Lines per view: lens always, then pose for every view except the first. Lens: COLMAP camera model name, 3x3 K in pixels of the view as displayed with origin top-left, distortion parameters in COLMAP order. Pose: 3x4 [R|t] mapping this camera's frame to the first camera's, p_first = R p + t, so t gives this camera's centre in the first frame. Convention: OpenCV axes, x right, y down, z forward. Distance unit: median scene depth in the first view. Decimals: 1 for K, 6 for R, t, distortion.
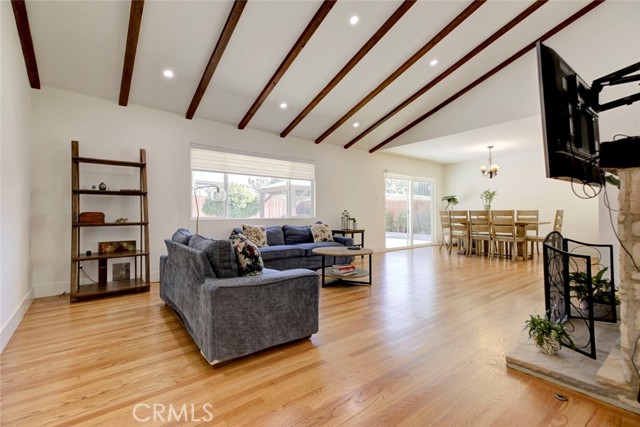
lens RADIAL K [[286.6, 0, 315.9], [0, 286.6, 213.0], [0, 0, 1]] dist [0.027903, -0.009930]
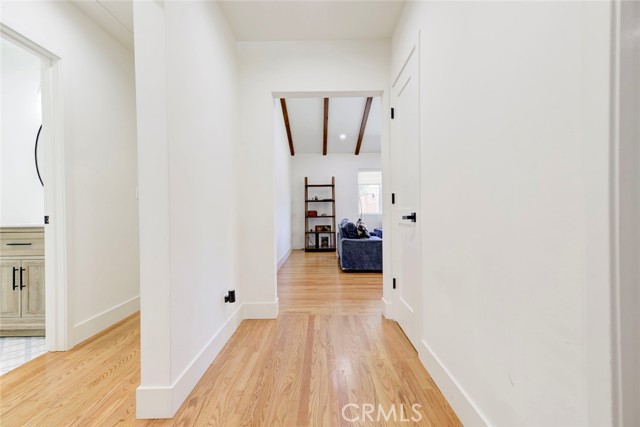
lens RADIAL K [[286.6, 0, 315.9], [0, 286.6, 213.0], [0, 0, 1]] dist [0.027903, -0.009930]
pose [[0.775607, -0.000818, -0.631216, 0.536320], [0.009596, 0.999899, 0.010496, -0.007313], [0.631144, -0.014198, 0.775536, -0.568653]]
